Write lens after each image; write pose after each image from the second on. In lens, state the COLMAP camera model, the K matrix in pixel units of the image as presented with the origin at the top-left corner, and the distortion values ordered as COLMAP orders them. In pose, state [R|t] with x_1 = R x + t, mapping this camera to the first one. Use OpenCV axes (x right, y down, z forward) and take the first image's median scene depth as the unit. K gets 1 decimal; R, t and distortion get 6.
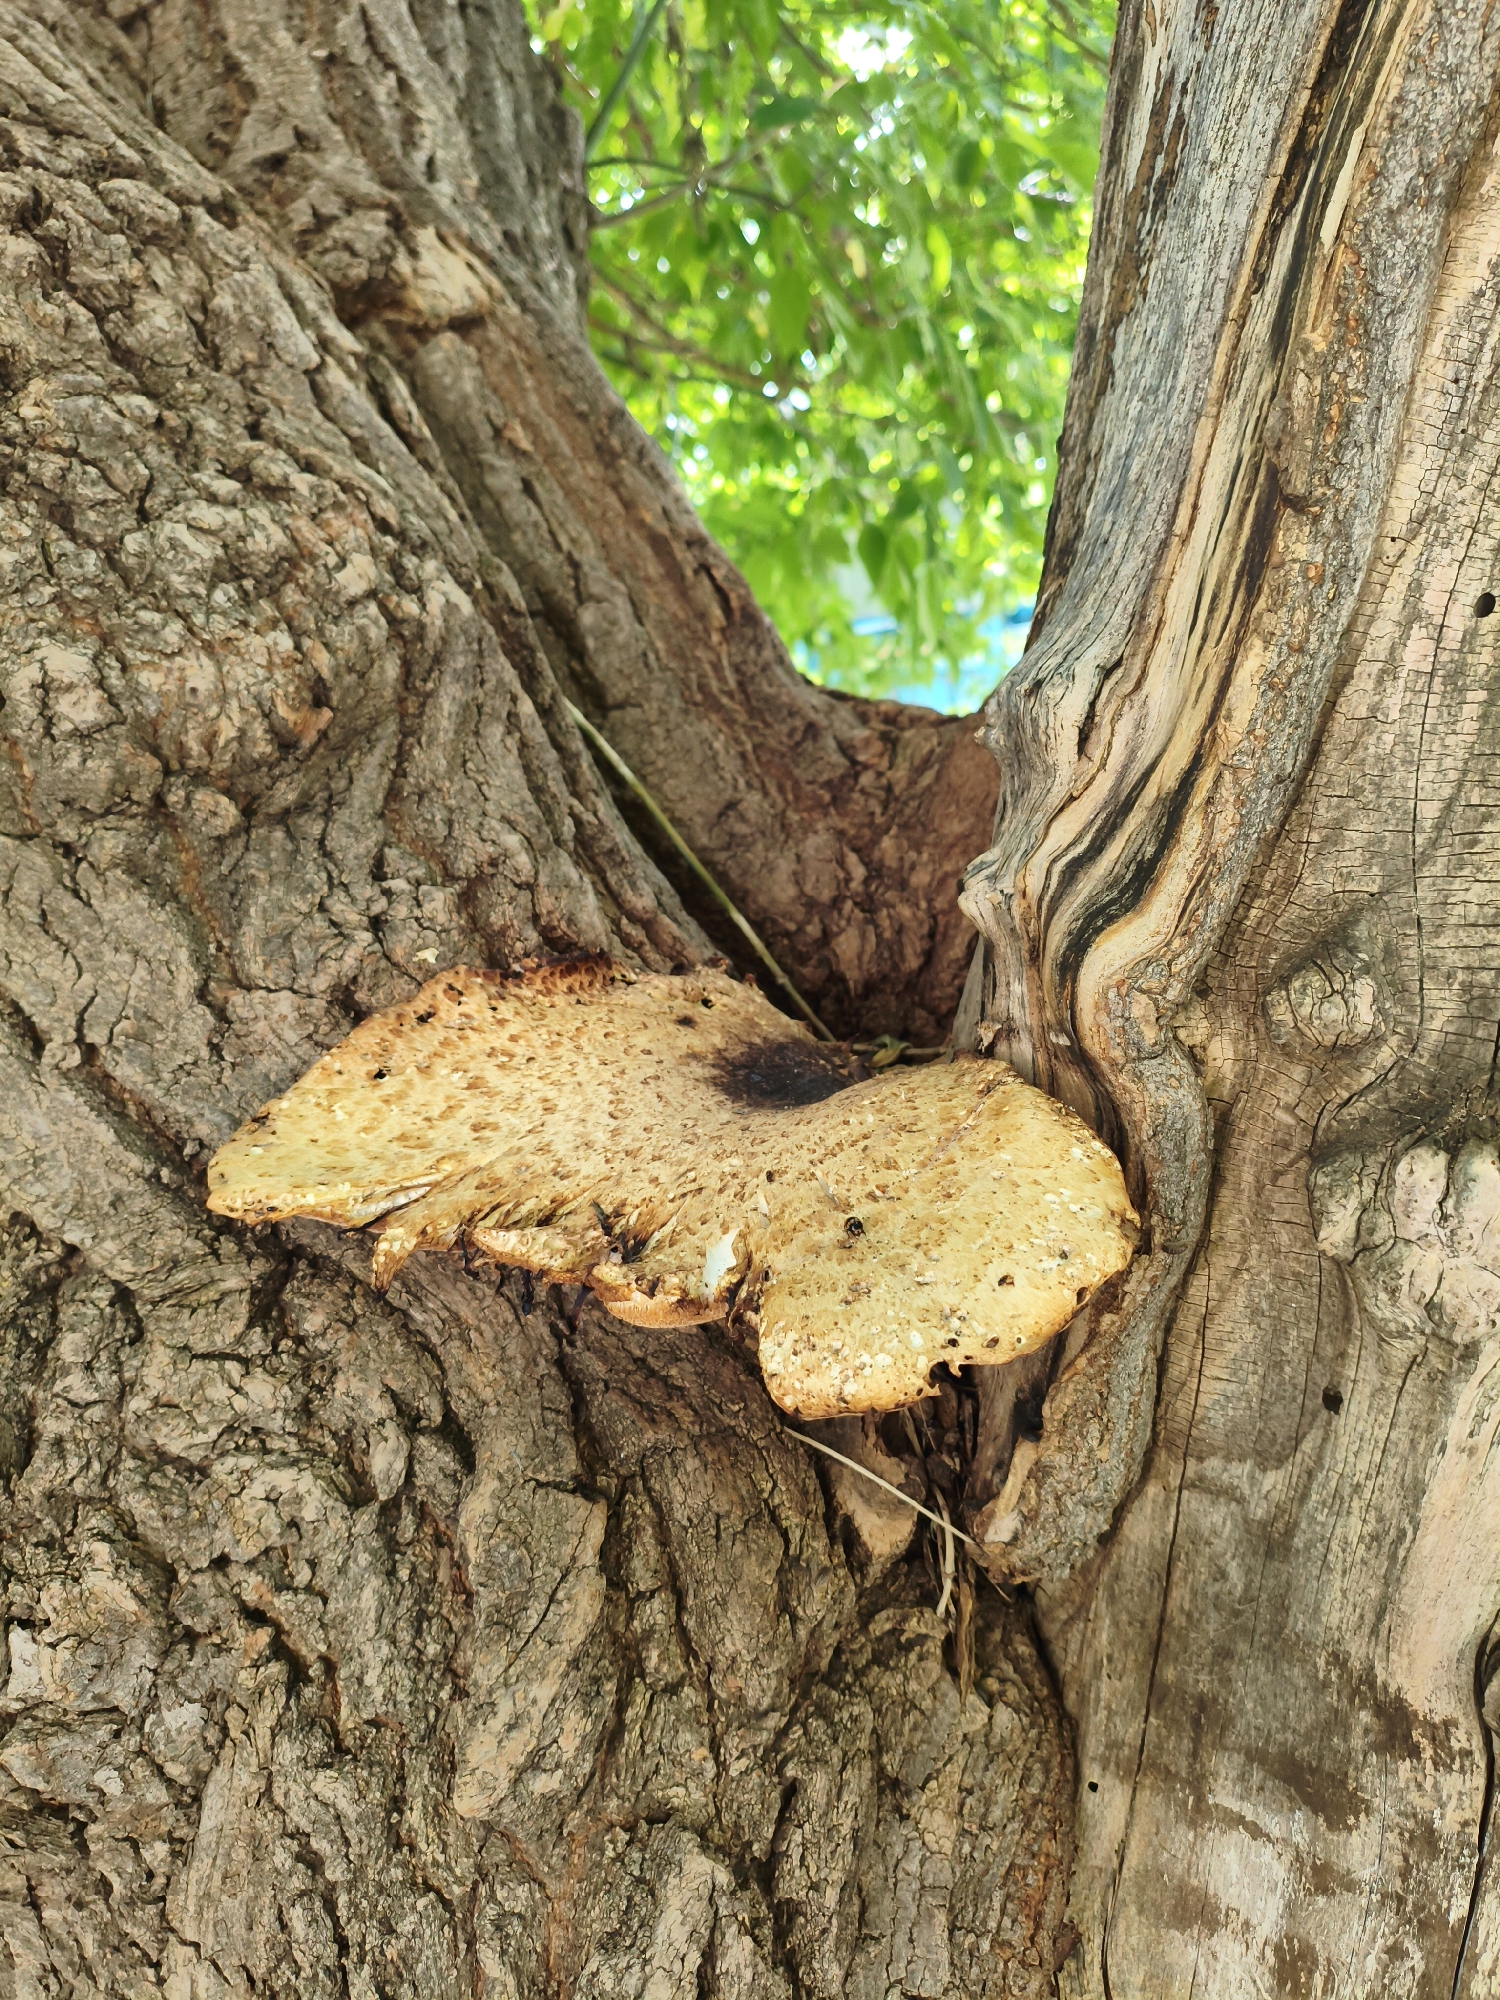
lens RADIAL K [[1517.6, 0, 750.0], [0, 1517.6, 1000.0], [0, 0, 1]] dist [0.000740, 0.000007]
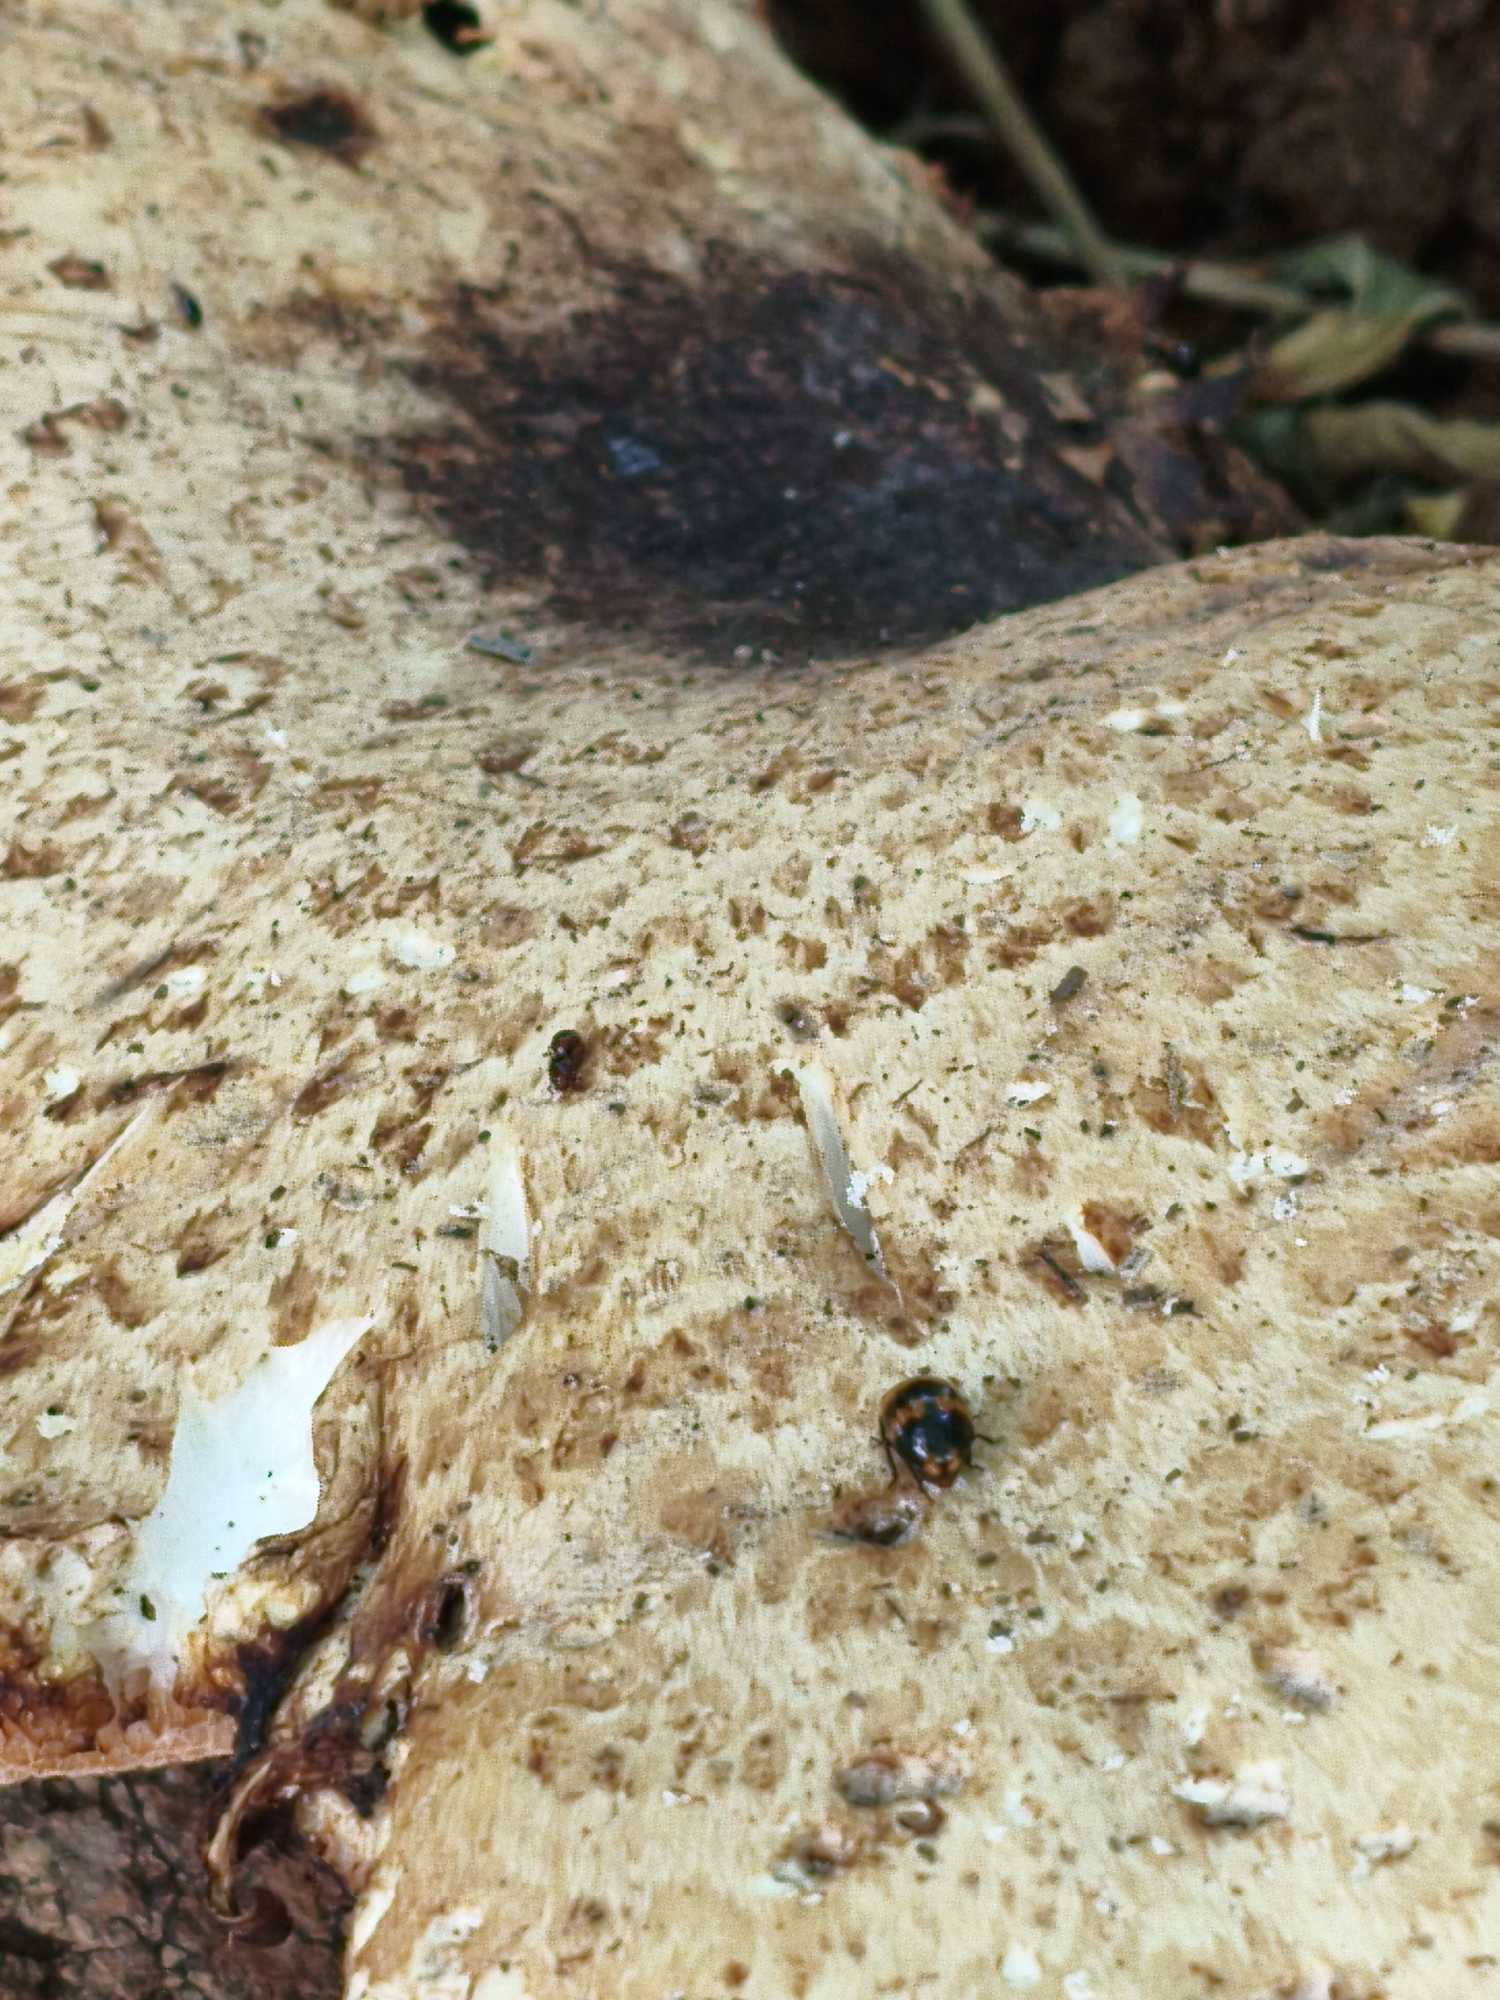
lens RADIAL K [[6382.8, 0, 750.0], [0, 6382.8, 1000.0], [0, 0, 1]] dist [0.168273, 0.462379]
pose [[0.991054, 0.133397, -0.004139, 0.039523], [-0.129831, 0.970820, 0.201624, -0.062034], [0.030914, -0.199283, 0.979454, 0.198673]]
